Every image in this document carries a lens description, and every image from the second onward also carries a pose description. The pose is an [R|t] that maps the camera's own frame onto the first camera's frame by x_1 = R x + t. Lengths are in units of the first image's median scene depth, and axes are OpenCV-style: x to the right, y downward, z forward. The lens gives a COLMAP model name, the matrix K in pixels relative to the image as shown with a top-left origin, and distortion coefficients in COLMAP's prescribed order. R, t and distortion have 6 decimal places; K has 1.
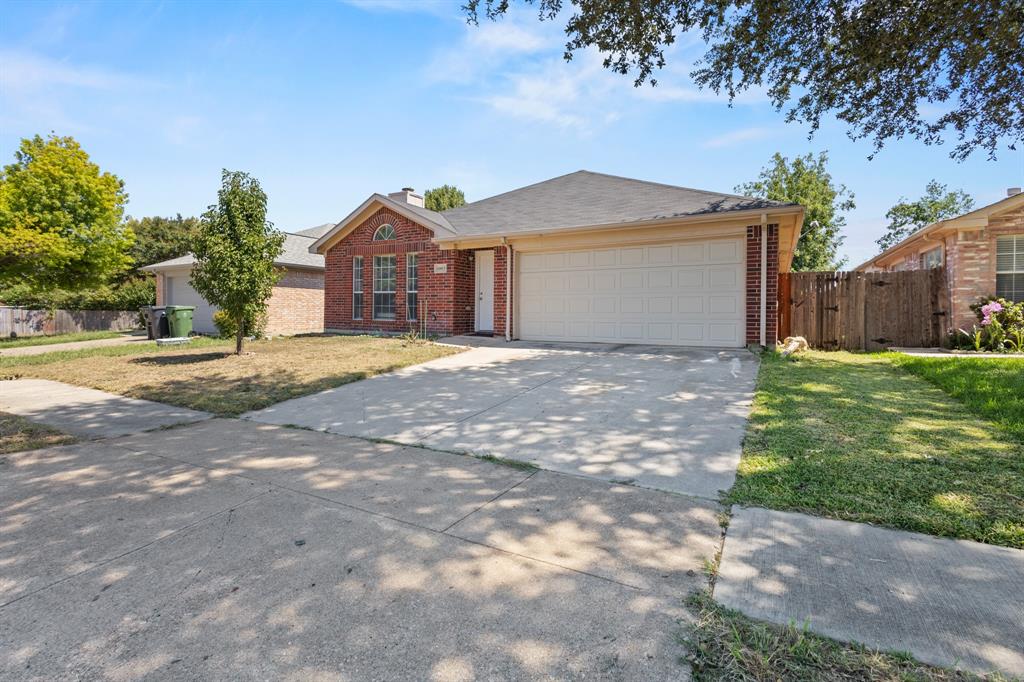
lens RADIAL K [[473.8, 0, 510.5], [0, 473.8, 327.7], [0, 0, 1]] dist [0.019301, -0.000027]
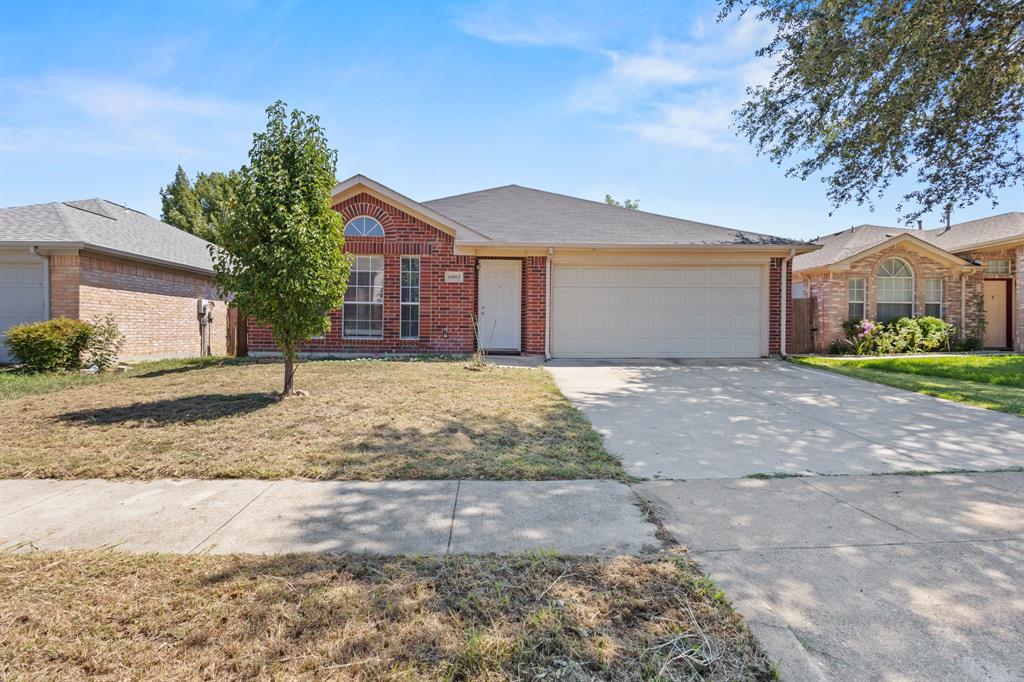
lens RADIAL K [[473.8, 0, 510.5], [0, 473.8, 327.7], [0, 0, 1]] dist [0.019301, -0.000027]
pose [[0.849062, 0.000368, 0.528292, -0.577240], [0.017692, 0.999419, -0.029131, -0.008944], [-0.527996, 0.034081, 0.848563, 0.264496]]
